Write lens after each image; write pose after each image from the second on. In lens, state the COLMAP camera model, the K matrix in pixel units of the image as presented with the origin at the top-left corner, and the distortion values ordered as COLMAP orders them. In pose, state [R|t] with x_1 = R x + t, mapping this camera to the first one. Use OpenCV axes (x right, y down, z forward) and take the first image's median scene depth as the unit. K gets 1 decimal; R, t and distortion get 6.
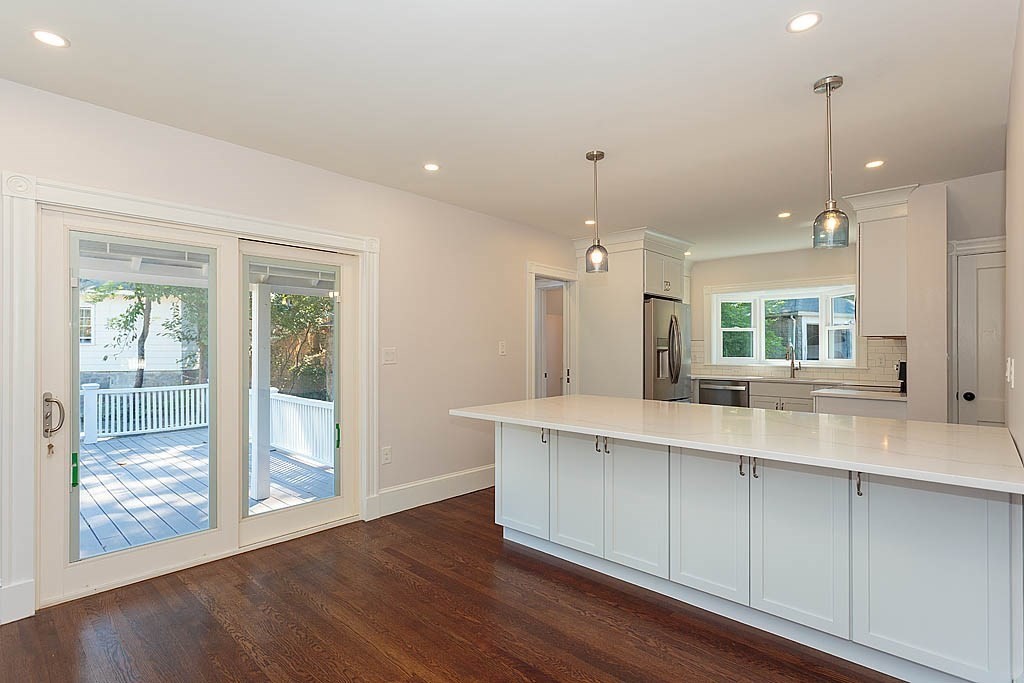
lens RADIAL K [[501.3, 0, 510.8], [0, 501.3, 345.1], [0, 0, 1]] dist [-0.001192, -0.000153]
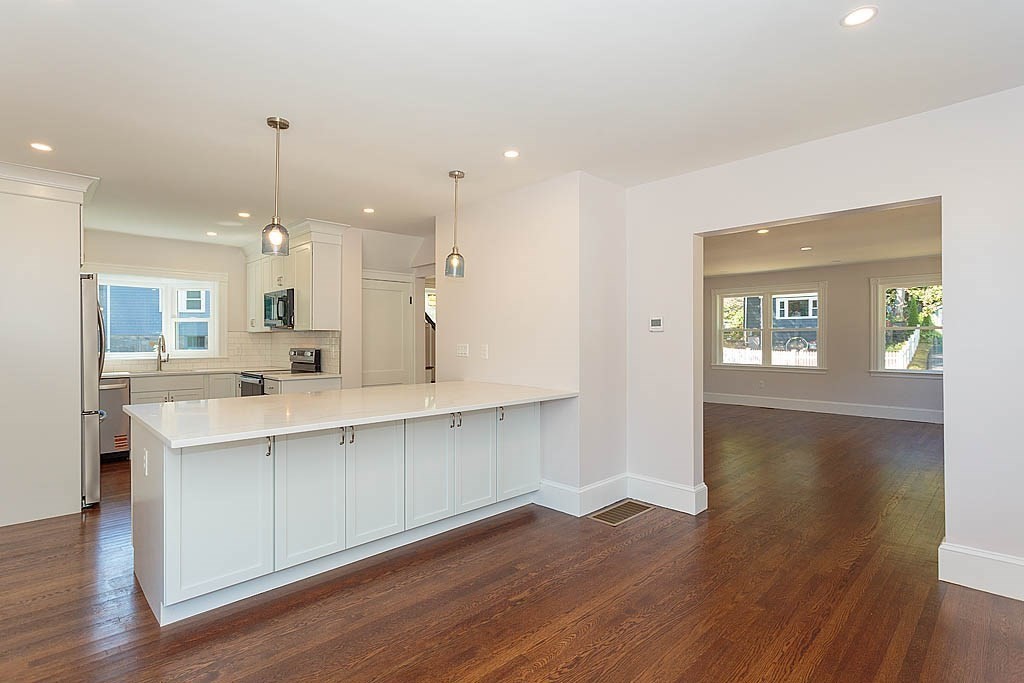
lens RADIAL K [[495.7, 0, 512.8], [0, 495.7, 338.9], [0, 0, 1]] dist [-0.000606, -0.000142]
pose [[0.054186, -0.001241, 0.998530, -0.711068], [-0.004079, 0.999991, 0.001464, 0.001136], [-0.998523, -0.004152, 0.054181, 0.553702]]
